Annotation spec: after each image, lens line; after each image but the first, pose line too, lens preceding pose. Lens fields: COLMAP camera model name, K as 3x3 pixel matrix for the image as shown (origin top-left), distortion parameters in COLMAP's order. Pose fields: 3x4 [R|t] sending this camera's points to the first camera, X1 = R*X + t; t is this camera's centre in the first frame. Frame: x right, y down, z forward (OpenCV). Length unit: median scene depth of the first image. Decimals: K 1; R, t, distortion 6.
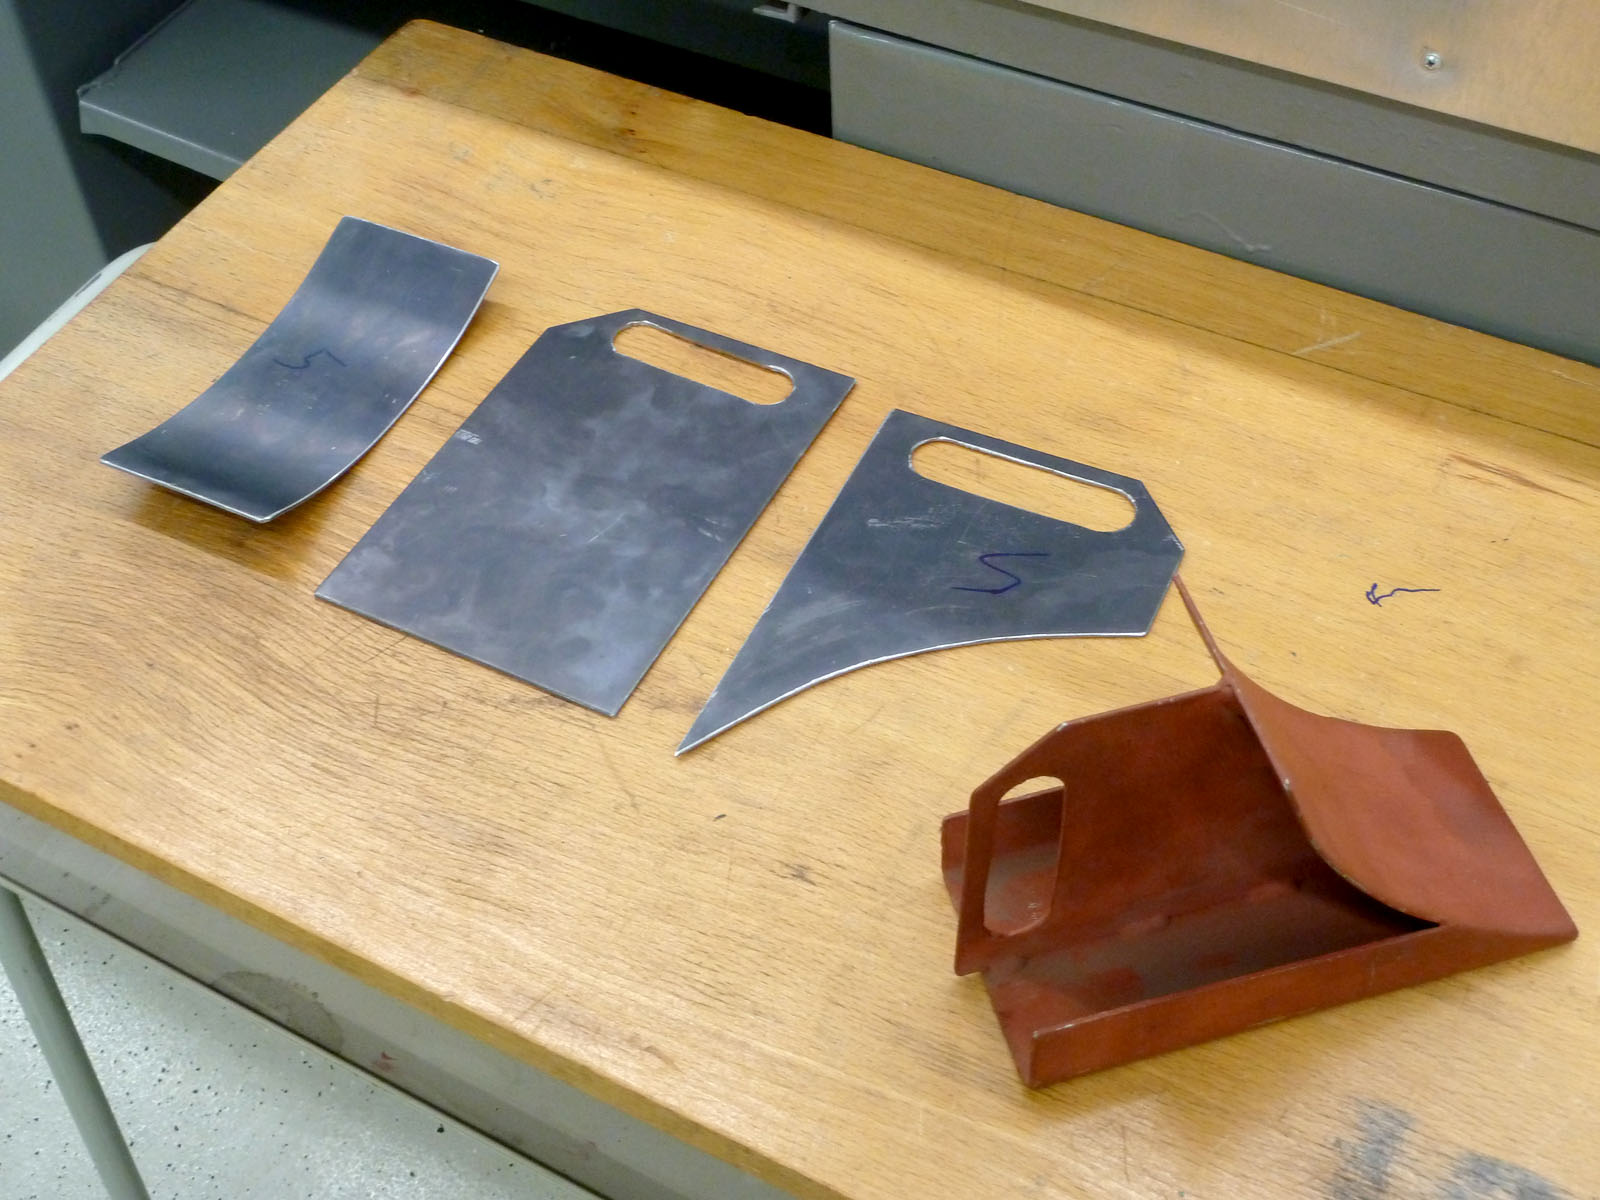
lens RADIAL K [[1971.3, 0, 785.9], [0, 1971.3, 592.1], [0, 0, 1]] dist [-0.027038, 0.000000]
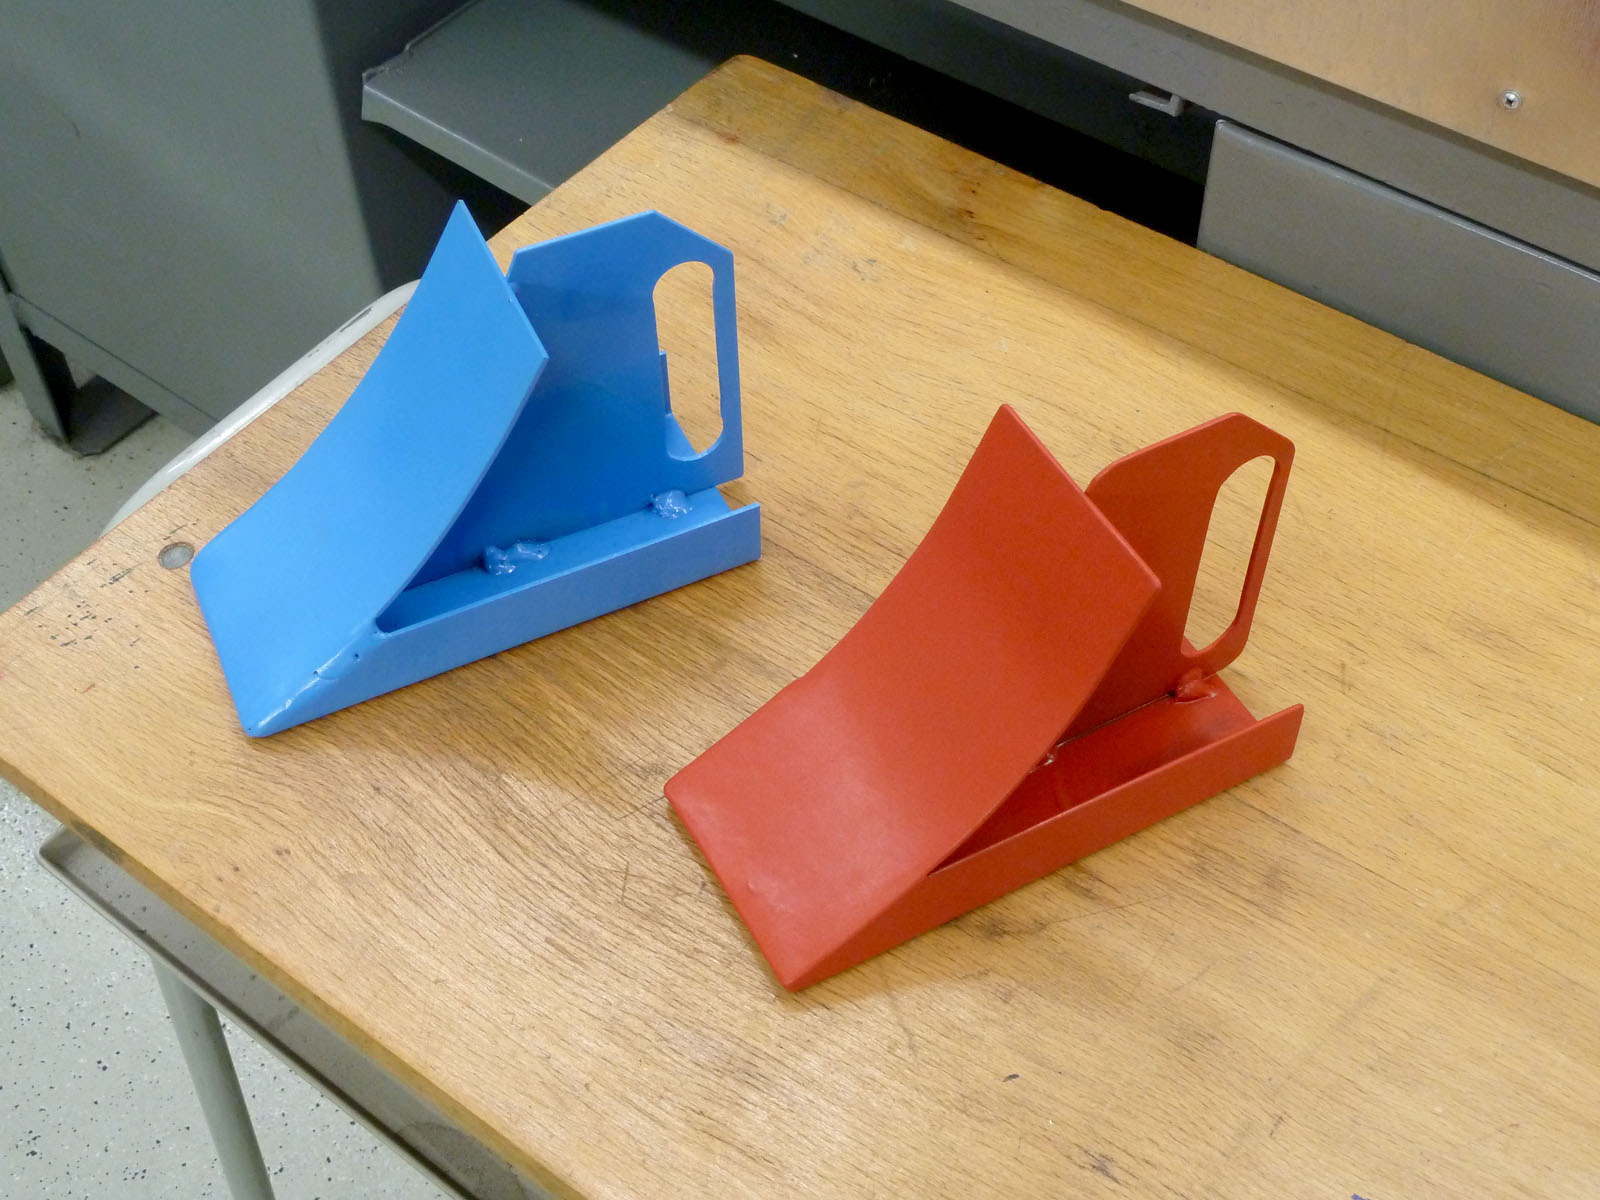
lens RADIAL K [[1971.3, 0, 817.1], [0, 1971.3, 596.6], [0, 0, 1]] dist [-0.027038, 0.000000]
pose [[0.988652, 0.127505, -0.079437, -0.065650], [-0.126728, 0.991828, 0.014770, -0.081110], [0.080671, -0.004535, 0.996731, 0.130857]]
